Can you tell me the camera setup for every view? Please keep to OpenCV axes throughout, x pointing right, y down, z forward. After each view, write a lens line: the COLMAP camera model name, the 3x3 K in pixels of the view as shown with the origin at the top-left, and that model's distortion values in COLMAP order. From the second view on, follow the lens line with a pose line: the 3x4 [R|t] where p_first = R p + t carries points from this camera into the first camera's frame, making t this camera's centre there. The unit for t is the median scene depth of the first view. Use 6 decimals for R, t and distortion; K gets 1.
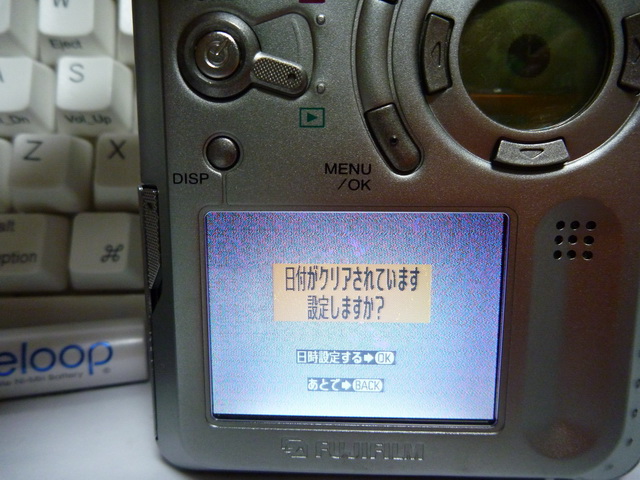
lens RADIAL K [[518.6, 0, 320.0], [0, 518.6, 240.0], [0, 0, 1]] dist [-0.031902, 0.002345]
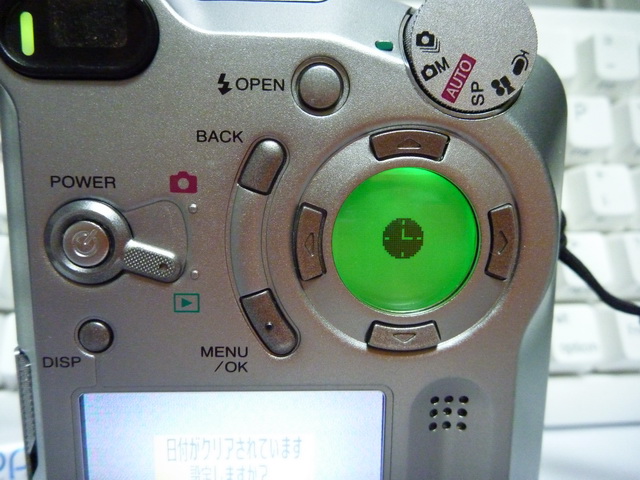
lens RADIAL K [[518.6, 0, 320.0], [0, 518.6, 240.0], [0, 0, 1]] dist [-0.031902, 0.002345]
pose [[0.995272, -0.001577, 0.097112, 0.140102], [0.003499, 0.999801, -0.019624, -0.331038], [-0.097062, 0.019871, 0.995080, -0.008506]]
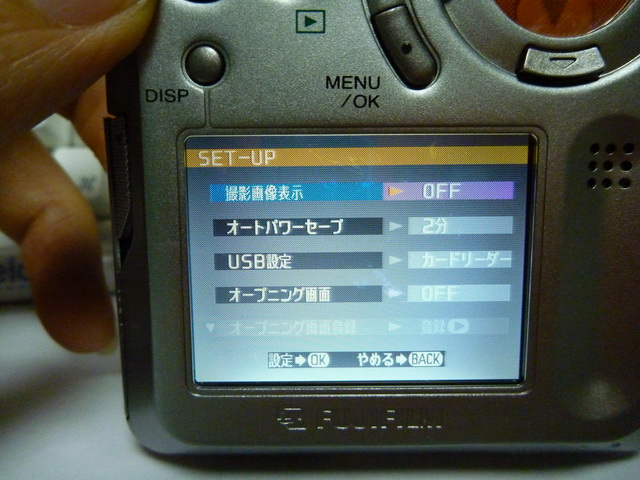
lens RADIAL K [[518.6, 0, 320.0], [0, 518.6, 240.0], [0, 0, 1]] dist [-0.031902, 0.002345]
pose [[0.998643, -0.013505, 0.050295, -0.046776], [0.014562, 0.999680, -0.020708, 0.139556], [-0.050000, 0.021412, 0.998520, 0.154603]]
